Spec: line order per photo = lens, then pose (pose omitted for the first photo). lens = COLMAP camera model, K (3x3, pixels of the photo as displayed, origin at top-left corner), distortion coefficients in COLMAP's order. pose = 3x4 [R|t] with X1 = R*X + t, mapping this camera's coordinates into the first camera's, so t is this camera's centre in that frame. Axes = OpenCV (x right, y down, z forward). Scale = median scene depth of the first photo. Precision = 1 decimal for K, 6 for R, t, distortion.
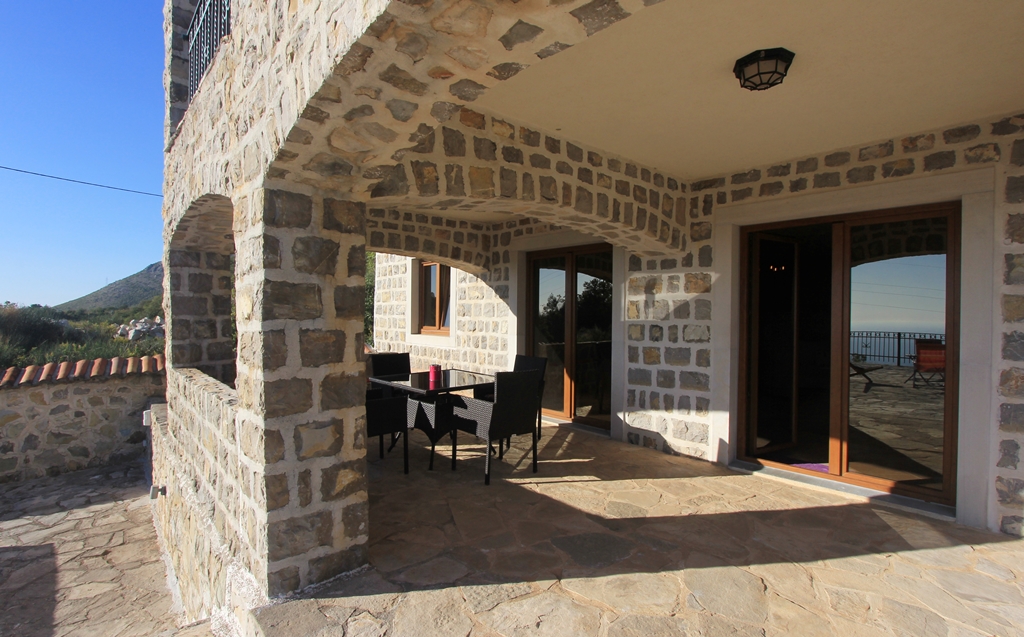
lens RADIAL K [[483.8, 0, 512.3], [0, 483.8, 318.1], [0, 0, 1]] dist [-0.005230, -0.000255]
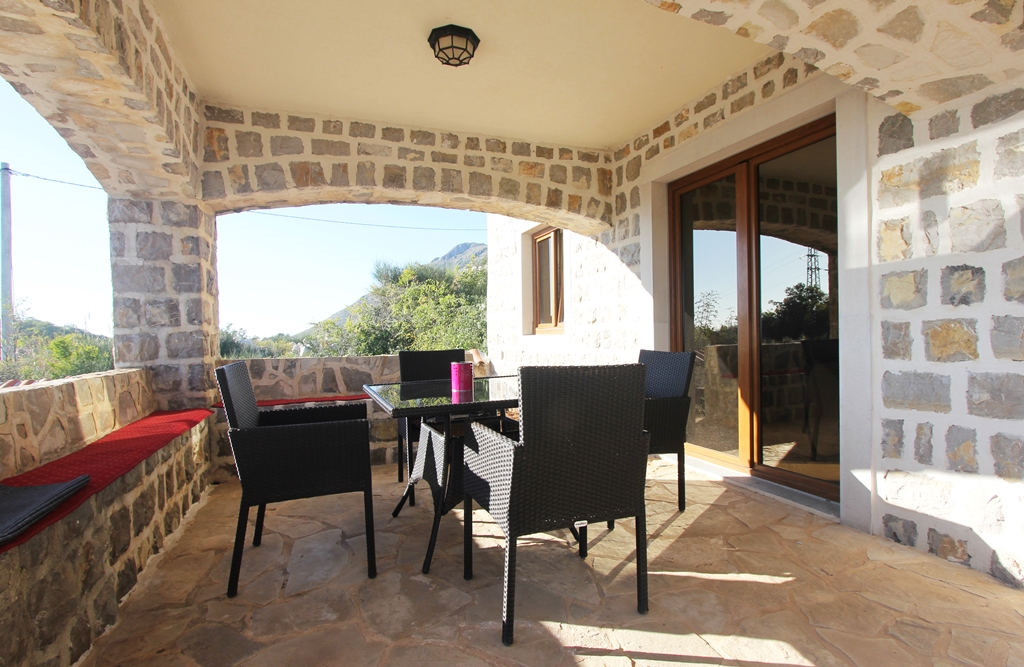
lens RADIAL K [[526.0, 0, 512.4], [0, 526.0, 334.8], [0, 0, 1]] dist [-0.012929, -0.000210]
pose [[0.944257, -0.021317, -0.328517, 0.076860], [0.022027, 0.999756, -0.001563, 0.063273], [0.328470, -0.005761, 0.944497, 0.436237]]
